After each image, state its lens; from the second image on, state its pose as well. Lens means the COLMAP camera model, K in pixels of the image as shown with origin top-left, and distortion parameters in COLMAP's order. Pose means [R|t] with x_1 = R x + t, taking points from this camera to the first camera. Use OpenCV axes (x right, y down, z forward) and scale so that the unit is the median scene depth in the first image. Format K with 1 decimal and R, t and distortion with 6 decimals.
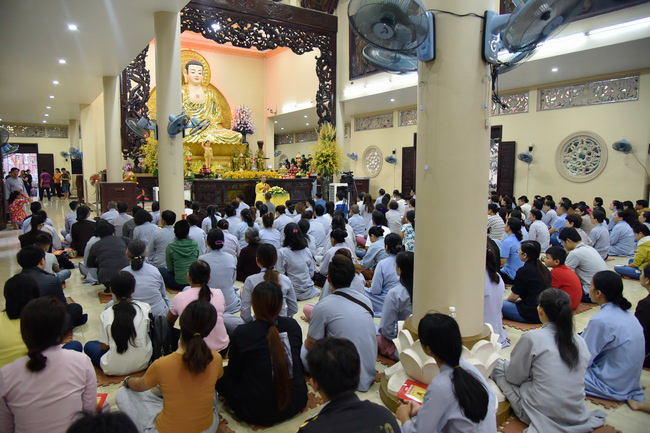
lens RADIAL K [[437.6, 0, 329.3], [0, 437.6, 216.2], [0, 0, 1]] dist [-0.041286, 0.002058]
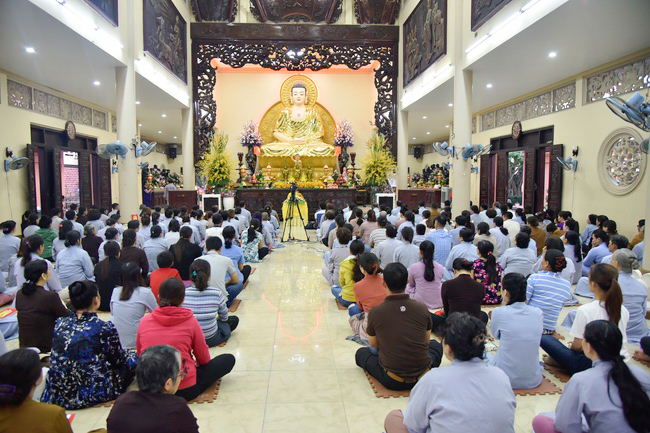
lens RADIAL K [[437.6, 0, 324.3], [0, 437.6, 217.7], [0, 0, 1]] dist [-0.041286, 0.002058]
pose [[0.858343, 0.040517, -0.511474, 0.429629], [-0.050381, 0.998715, -0.005435, -0.008278], [0.510597, 0.030433, 0.859281, 0.079898]]
